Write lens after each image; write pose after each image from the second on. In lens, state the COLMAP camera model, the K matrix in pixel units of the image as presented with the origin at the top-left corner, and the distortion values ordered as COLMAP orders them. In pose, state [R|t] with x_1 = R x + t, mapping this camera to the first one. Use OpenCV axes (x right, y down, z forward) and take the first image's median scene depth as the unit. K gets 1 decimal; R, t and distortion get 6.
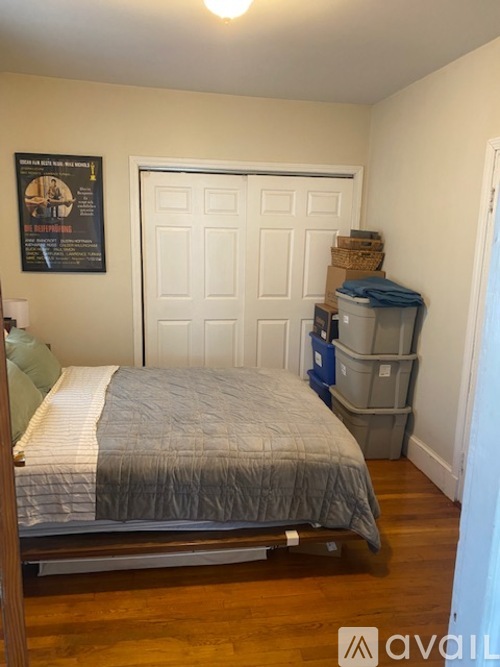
lens RADIAL K [[533.8, 0, 247.1], [0, 533.8, 349.7], [0, 0, 1]] dist [0.040517, -0.061627]
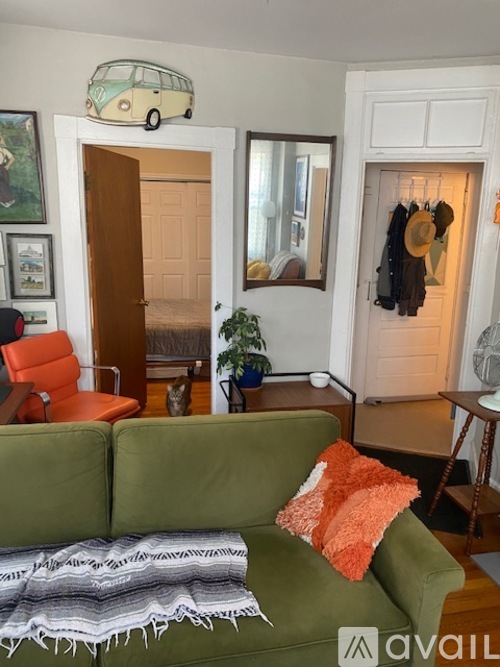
lens RADIAL K [[533.8, 0, 247.1], [0, 533.8, 349.7], [0, 0, 1]] dist [0.040517, -0.061627]
pose [[0.999185, -0.016830, 0.036679, 0.162393], [0.016305, 0.999761, 0.014557, 0.224035], [-0.036916, -0.013947, 0.999221, -0.901402]]
